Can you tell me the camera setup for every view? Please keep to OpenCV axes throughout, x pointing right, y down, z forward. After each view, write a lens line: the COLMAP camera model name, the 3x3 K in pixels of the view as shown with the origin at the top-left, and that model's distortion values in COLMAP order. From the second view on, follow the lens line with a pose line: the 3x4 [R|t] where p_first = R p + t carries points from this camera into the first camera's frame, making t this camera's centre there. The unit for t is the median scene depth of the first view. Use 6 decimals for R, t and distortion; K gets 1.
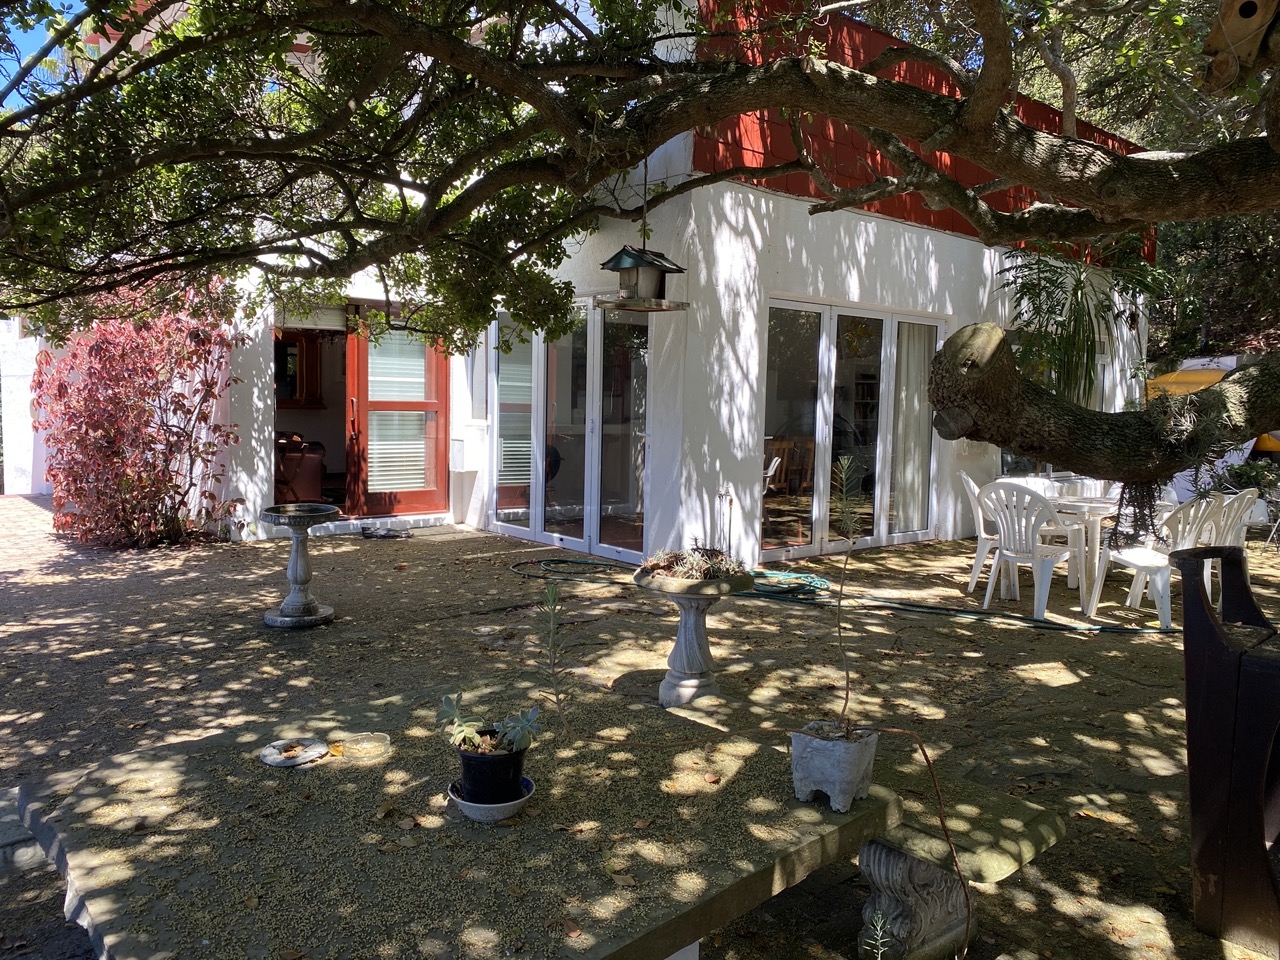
lens RADIAL K [[995.5, 0, 640.0], [0, 995.5, 480.0], [0, 0, 1]] dist [0.006219, -0.002290]
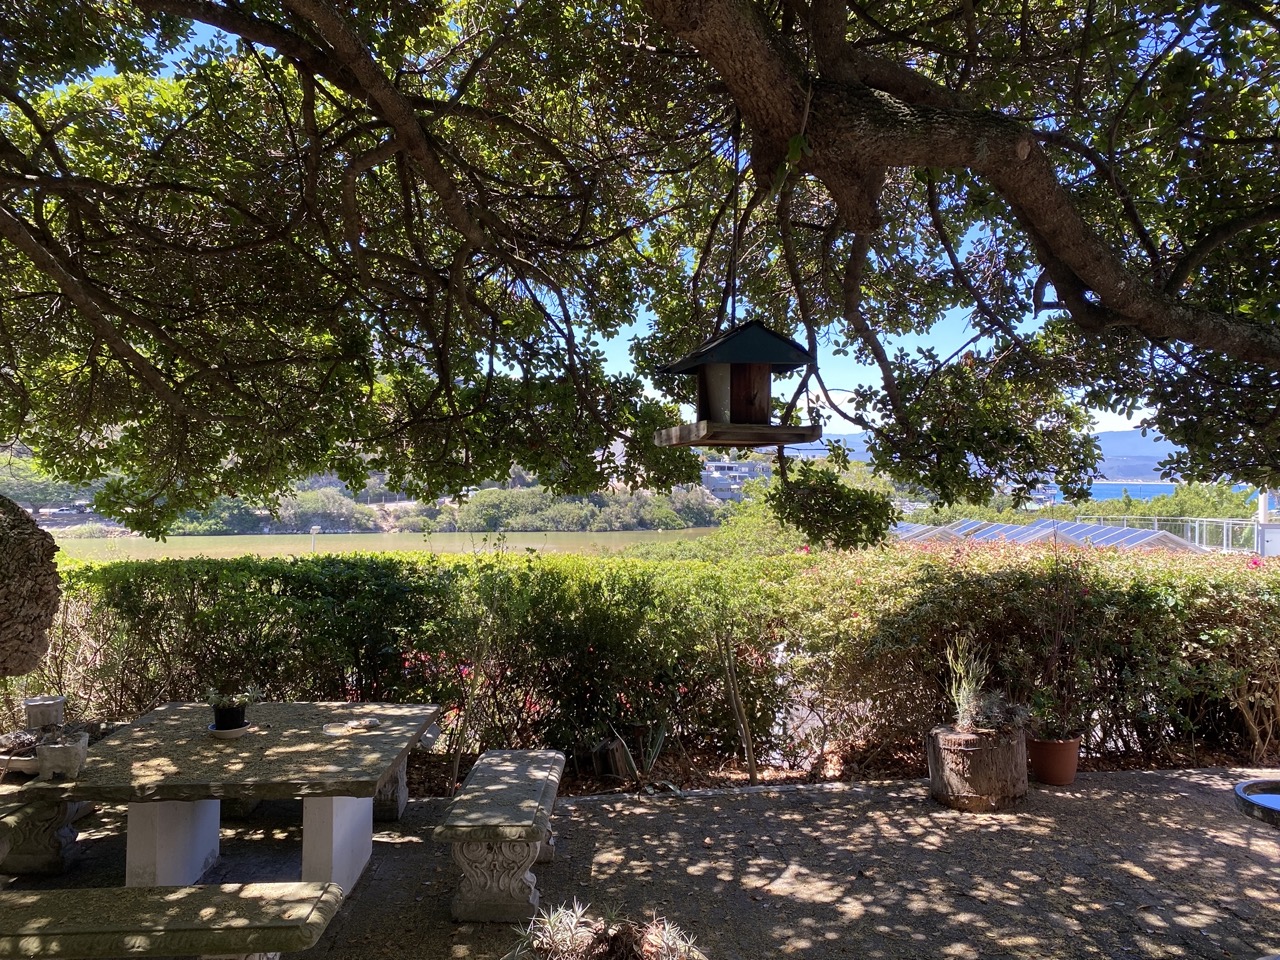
lens RADIAL K [[966.5, 0, 640.0], [0, 966.5, 480.0], [0, 0, 1]] dist [0.010569, -0.009555]
pose [[-0.615169, -0.028027, -0.787897, 0.423652], [-0.097615, 0.994386, 0.040843, -0.170311], [0.782329, 0.102036, -0.614451, 1.261097]]
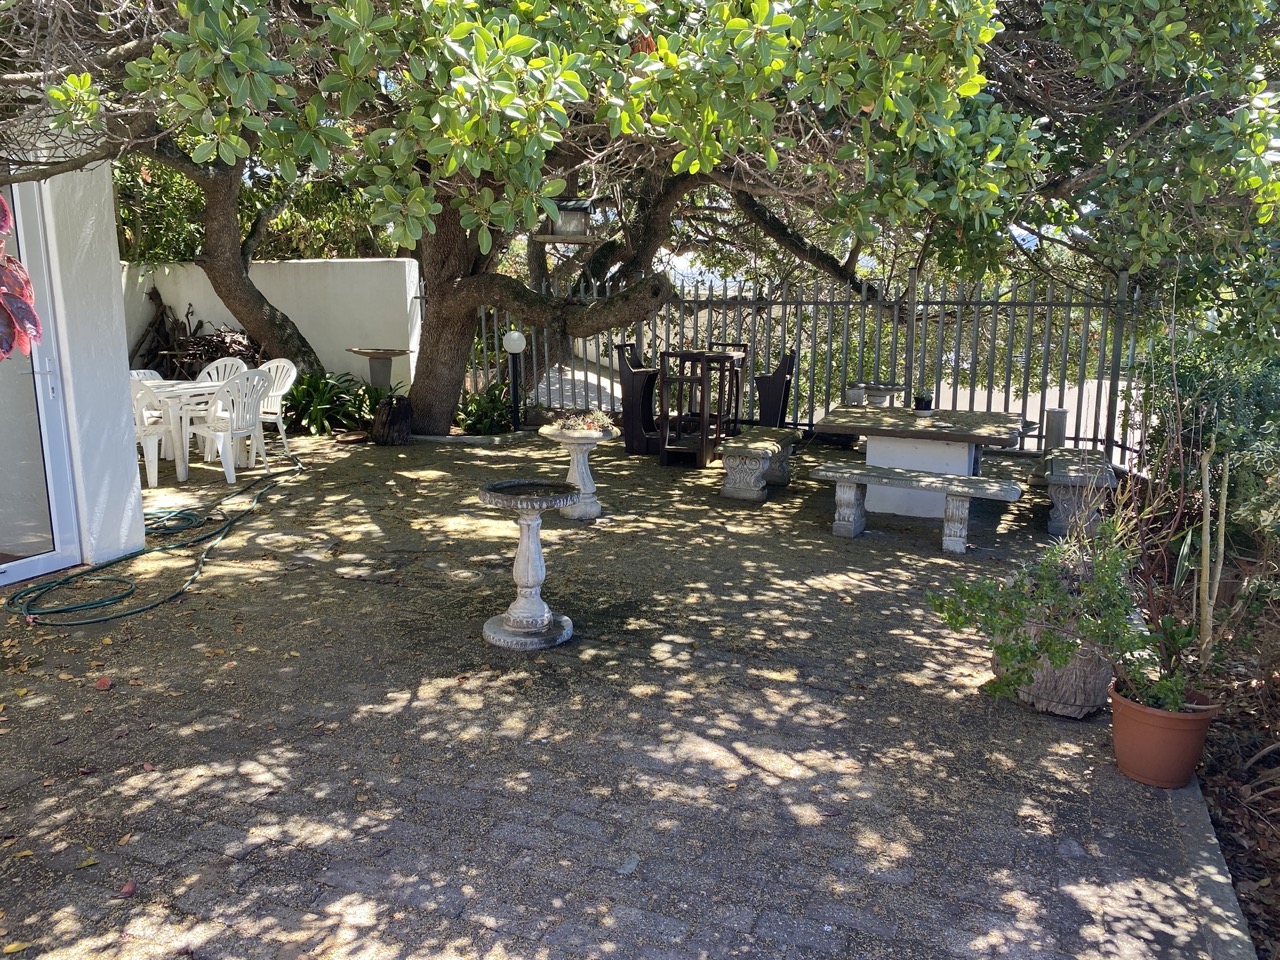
lens RADIAL K [[977.4, 0, 639.1], [0, 977.4, 462.9], [0, 0, 1]] dist [0.060060, -0.066395]
pose [[-0.456679, -0.179108, 0.871416, -1.263275], [0.073148, 0.968647, 0.237427, -0.196523], [-0.886619, 0.172170, -0.429259, 1.539028]]
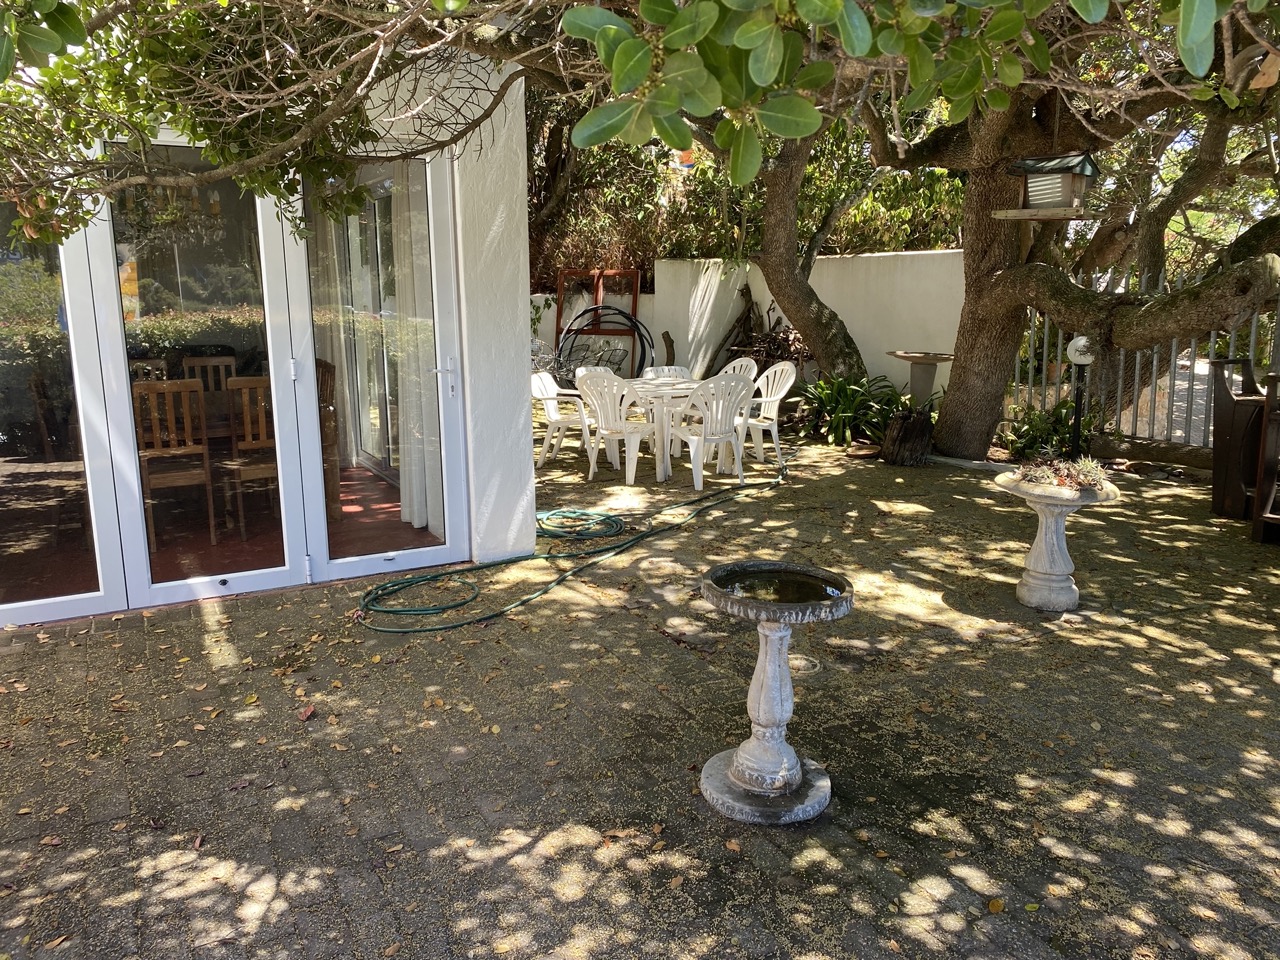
lens RADIAL K [[977.4, 0, 639.1], [0, 977.4, 462.9], [0, 0, 1]] dist [0.060060, -0.066395]
pose [[0.198287, -0.200828, 0.959349, -1.022358], [0.099676, 0.977841, 0.184097, -0.160784], [-0.975063, 0.059120, 0.213911, 1.187408]]
